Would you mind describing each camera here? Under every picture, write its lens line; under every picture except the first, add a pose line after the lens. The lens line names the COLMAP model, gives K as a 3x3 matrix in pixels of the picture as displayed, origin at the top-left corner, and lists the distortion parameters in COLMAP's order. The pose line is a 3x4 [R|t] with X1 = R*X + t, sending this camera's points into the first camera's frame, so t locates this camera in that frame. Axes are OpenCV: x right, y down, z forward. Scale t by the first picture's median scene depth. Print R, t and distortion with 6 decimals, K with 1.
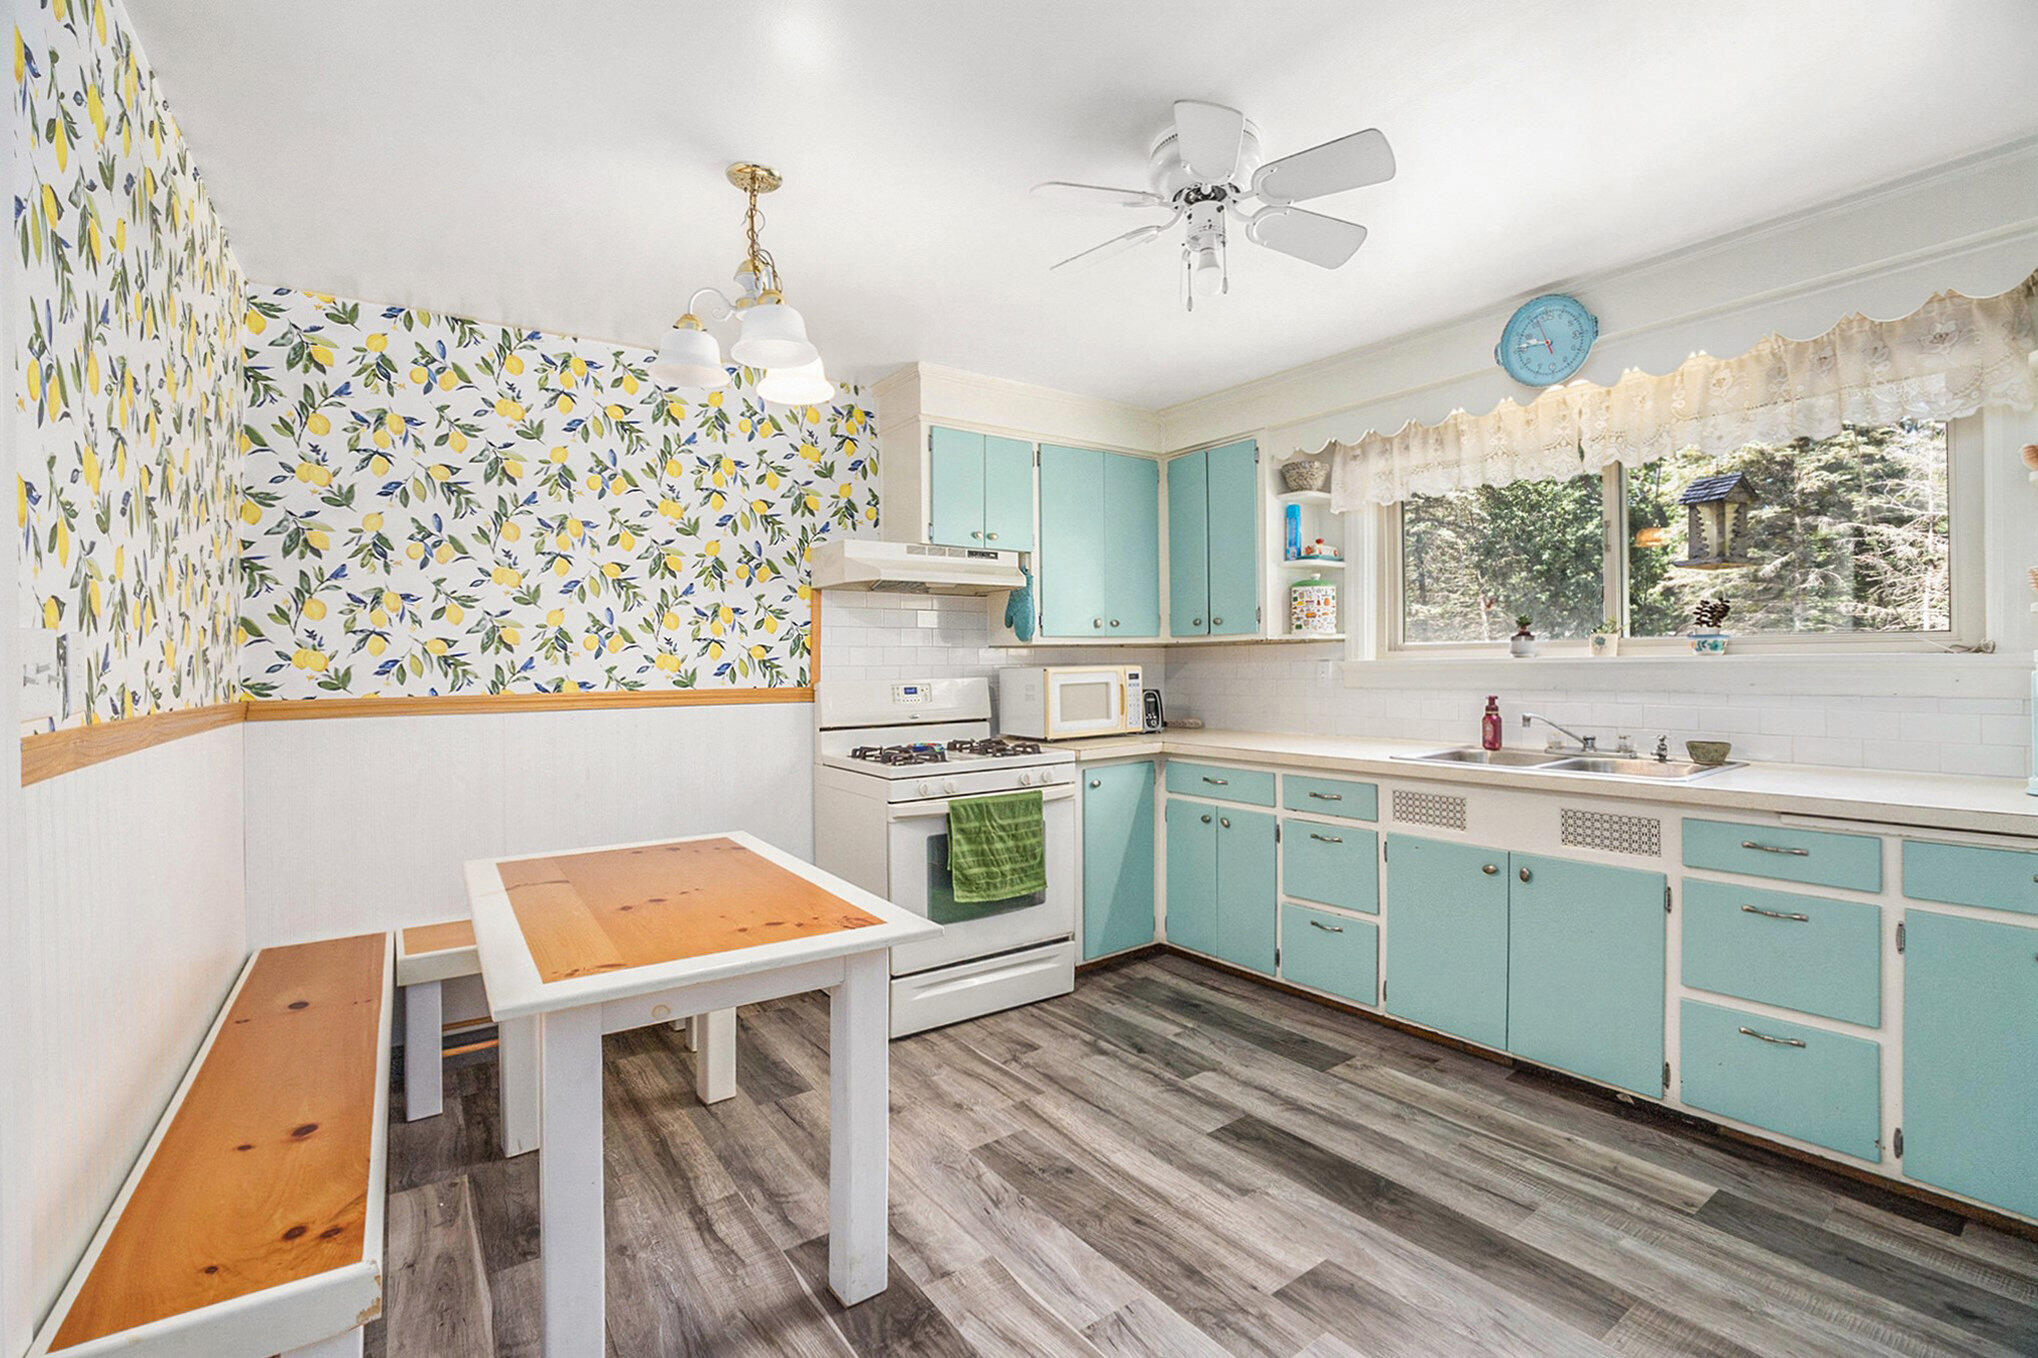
lens RADIAL K [[924.1, 0, 1018.3], [0, 924.1, 648.3], [0, 0, 1]] dist [-0.045908, 0.010868]
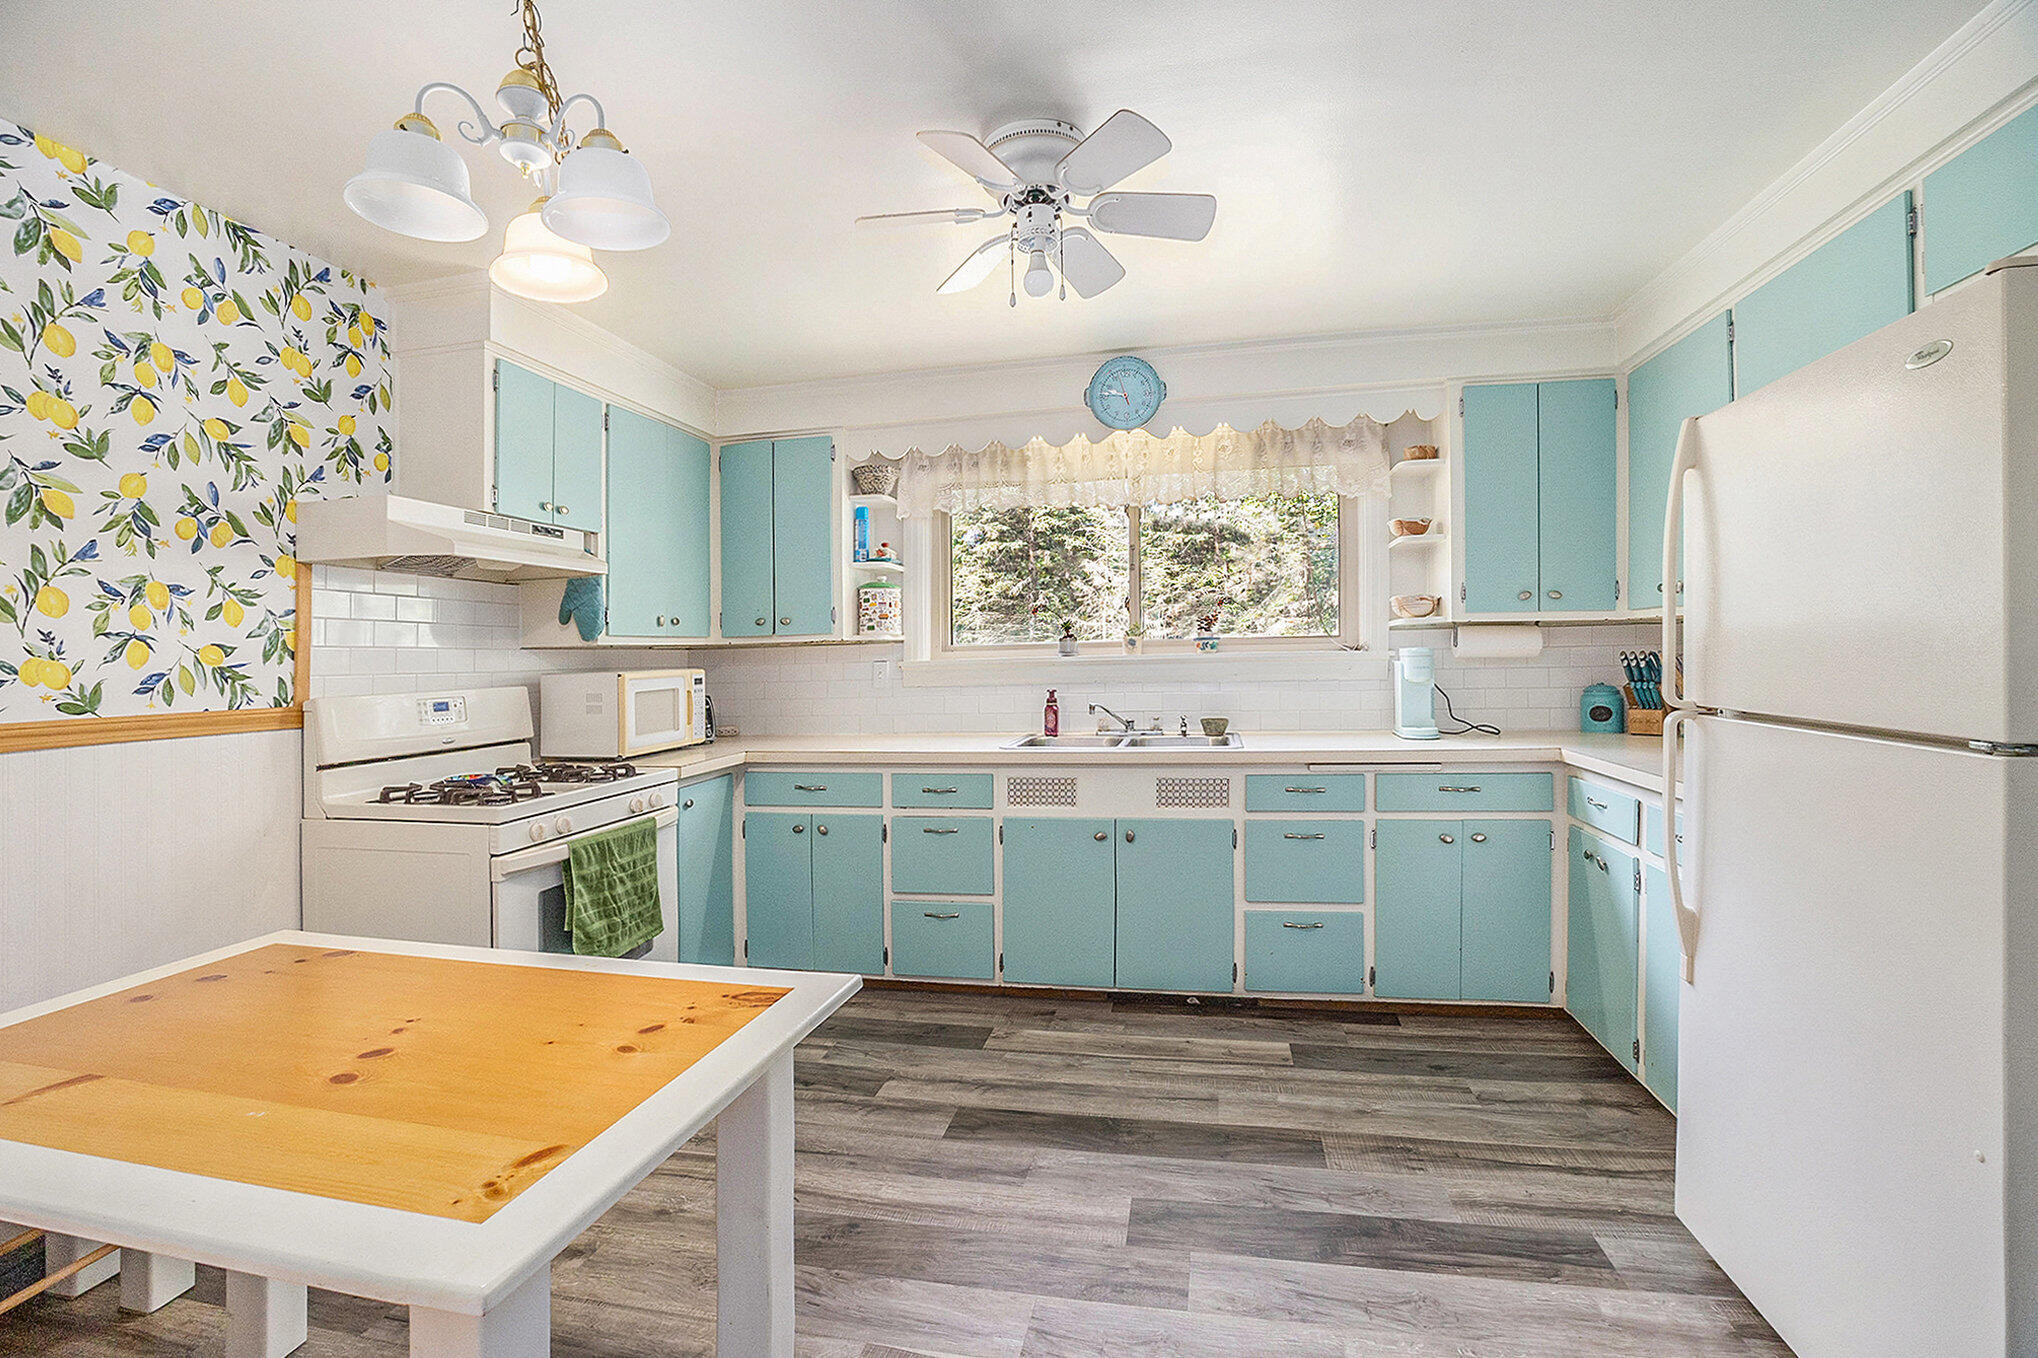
lens RADIAL K [[924.1, 0, 1032.2], [0, 924.1, 659.6], [0, 0, 1]] dist [-0.045908, 0.010868]
pose [[0.737946, -0.007810, 0.674814, -0.294509], [0.002814, 0.999960, 0.008496, 0.003727], [-0.674853, -0.004370, 0.737939, 0.155092]]
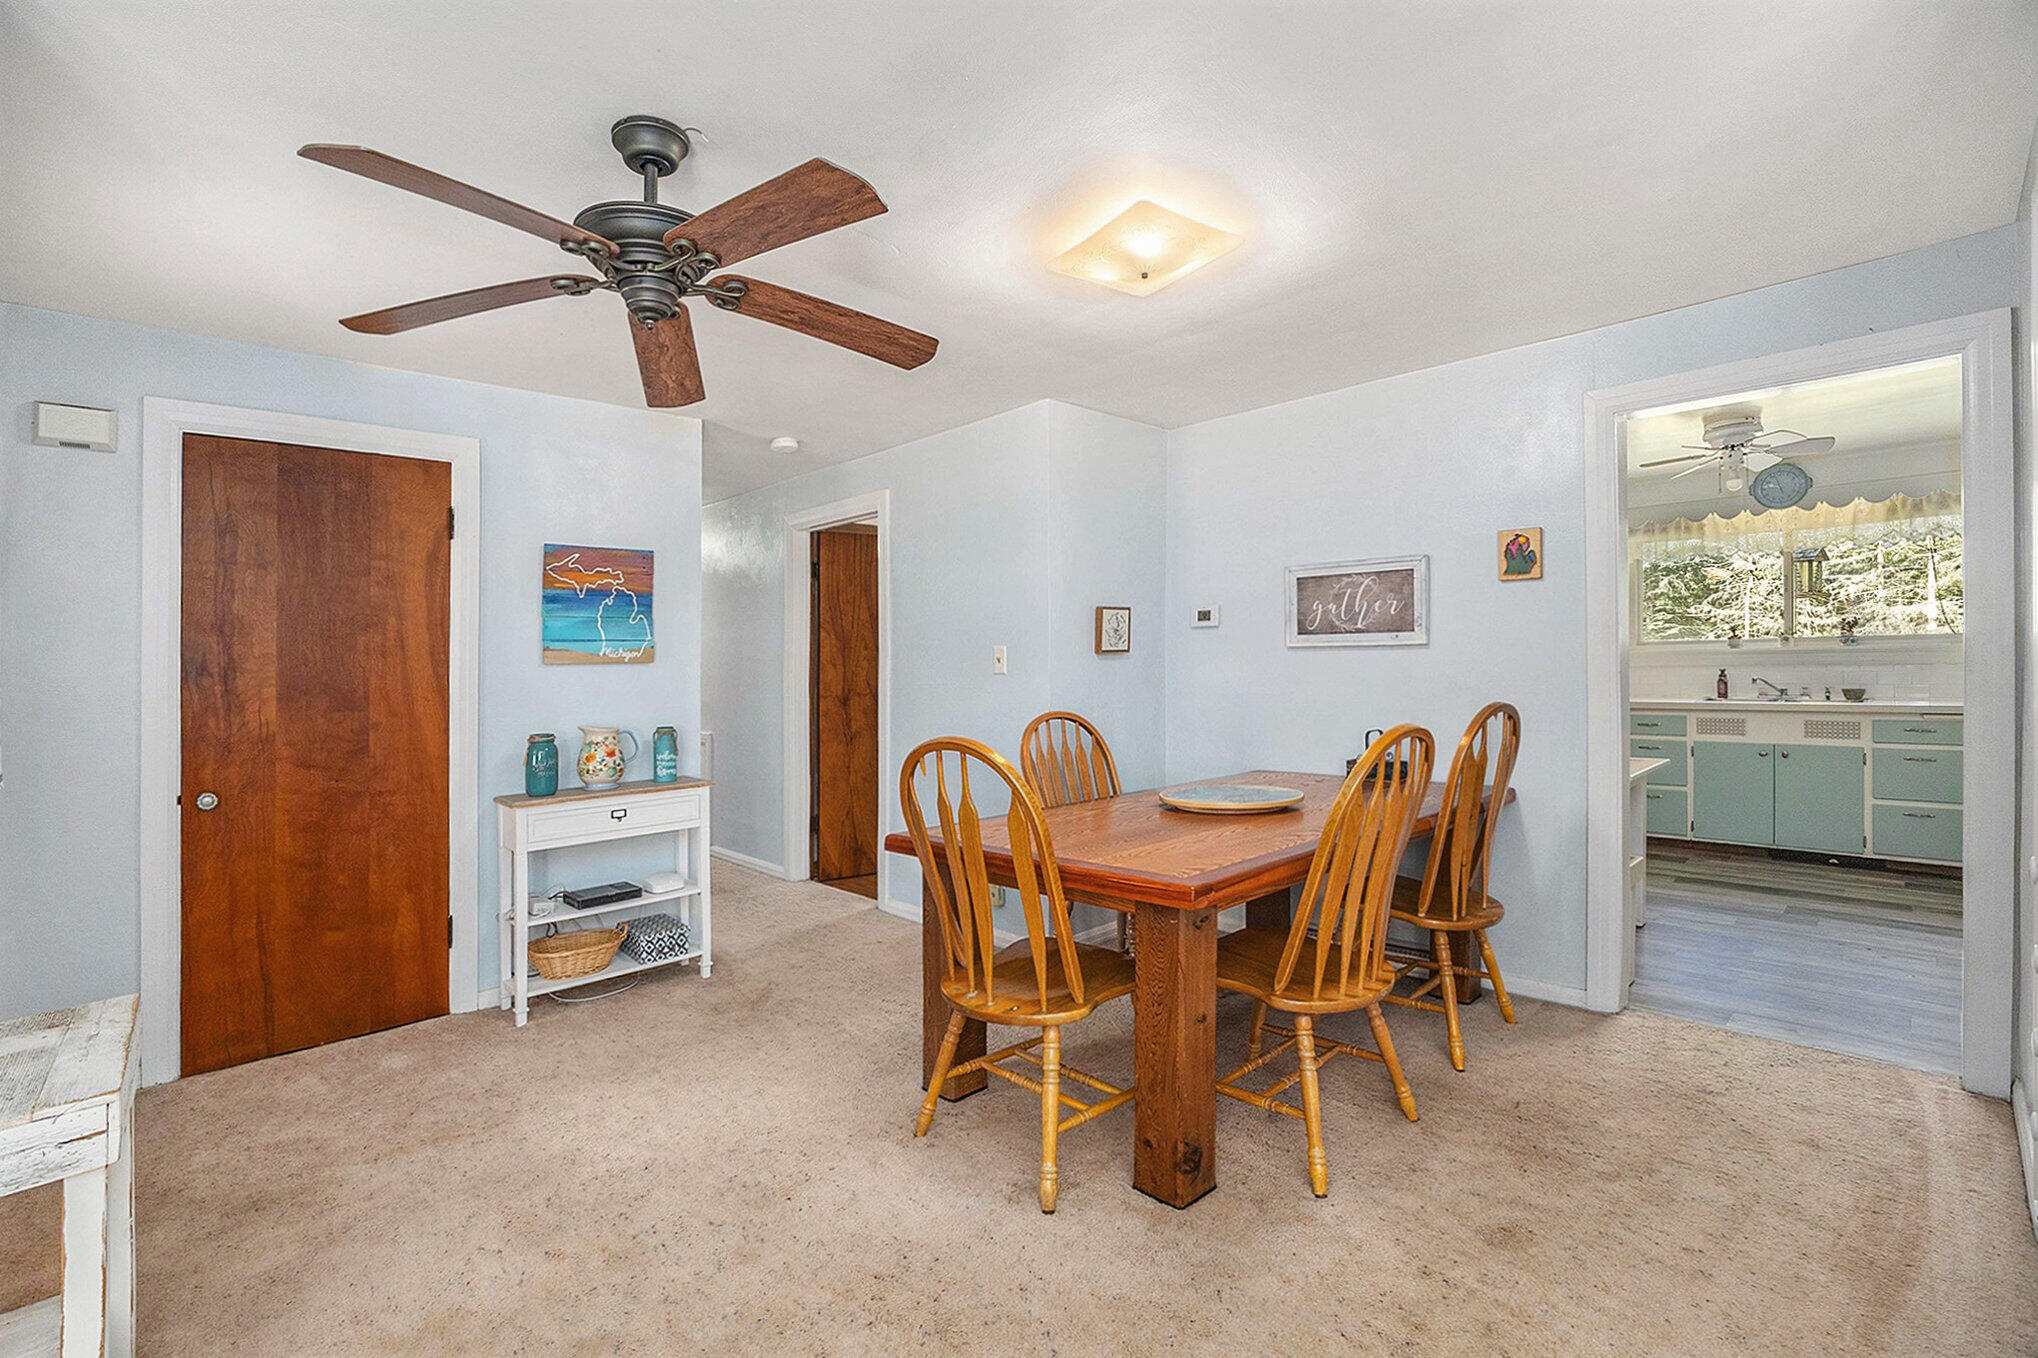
lens RADIAL K [[924.1, 0, 1023.2], [0, 924.1, 647.7], [0, 0, 1]] dist [-0.045908, 0.010868]
pose [[0.989613, -0.006532, 0.143611, -1.154758], [0.006689, 0.999977, -0.000608, 0.000939], [-0.143604, 0.001563, 0.989634, -0.604475]]
